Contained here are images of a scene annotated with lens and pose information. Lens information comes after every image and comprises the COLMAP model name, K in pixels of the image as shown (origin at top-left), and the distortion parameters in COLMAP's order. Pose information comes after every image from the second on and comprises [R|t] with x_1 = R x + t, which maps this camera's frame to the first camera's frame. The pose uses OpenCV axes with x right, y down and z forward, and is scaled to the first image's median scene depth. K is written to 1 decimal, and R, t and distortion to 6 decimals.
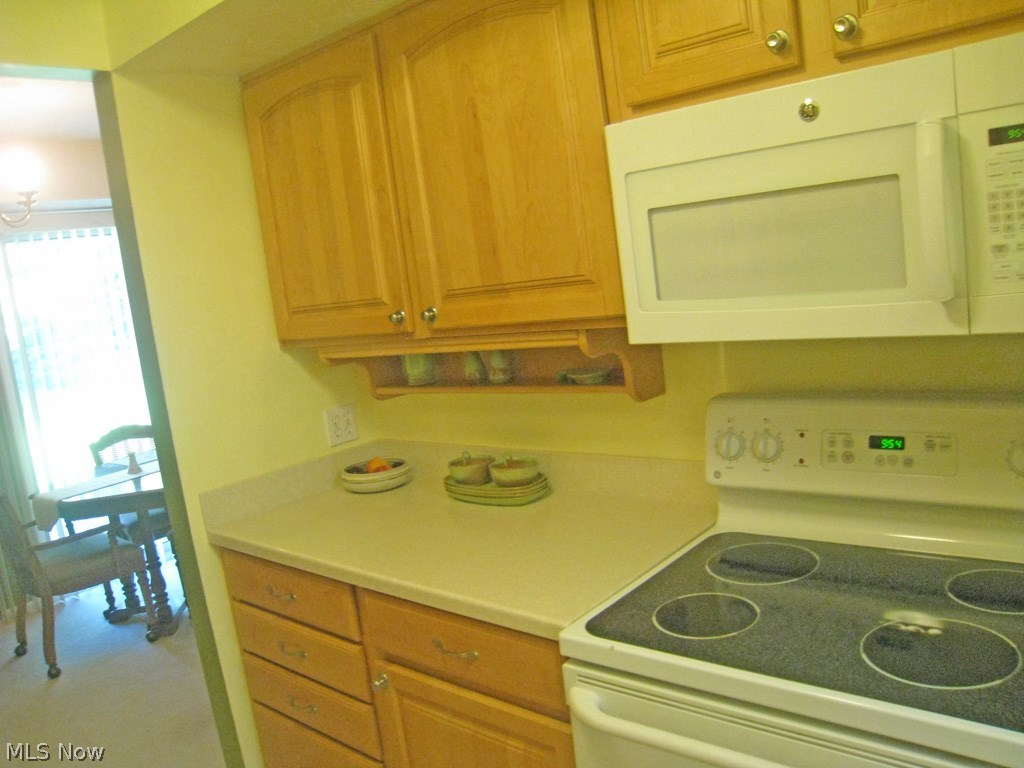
lens RADIAL K [[834.7, 0, 492.4], [0, 834.7, 393.8], [0, 0, 1]] dist [-0.162583, 0.104150]
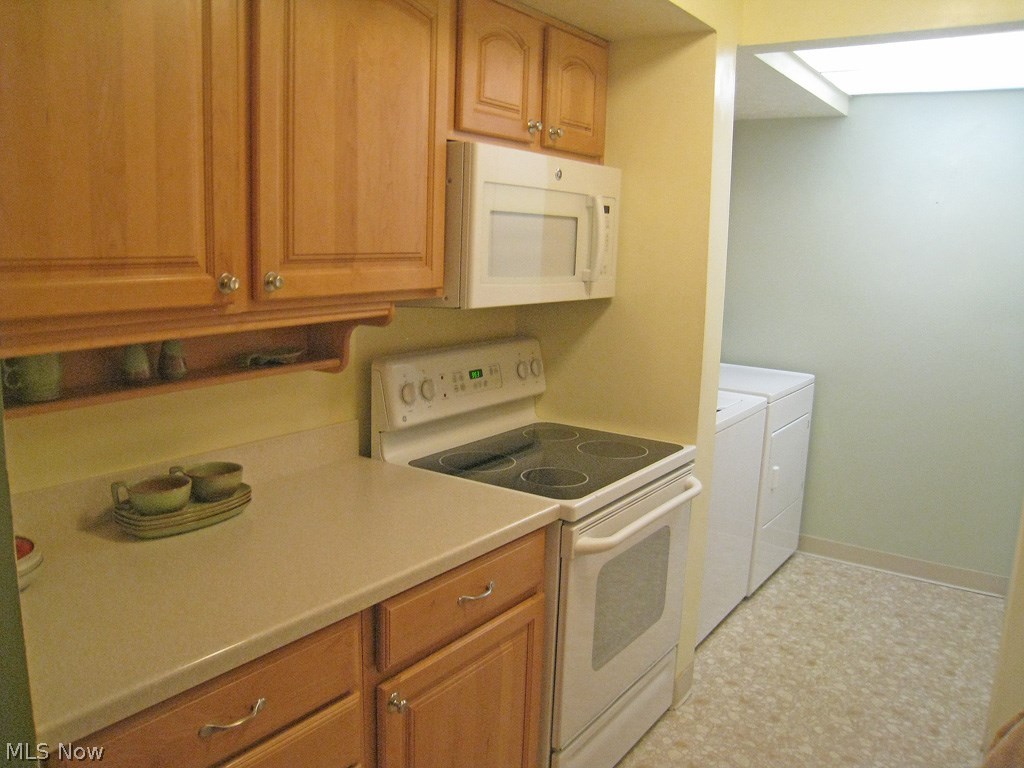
lens RADIAL K [[834.7, 0, 492.4], [0, 834.7, 393.8], [0, 0, 1]] dist [-0.162583, 0.104150]
pose [[-0.111088, -0.057107, 0.992168, -1.028259], [0.143055, 0.987031, 0.072829, -0.015248], [-0.983461, 0.150025, -0.101478, 0.993407]]
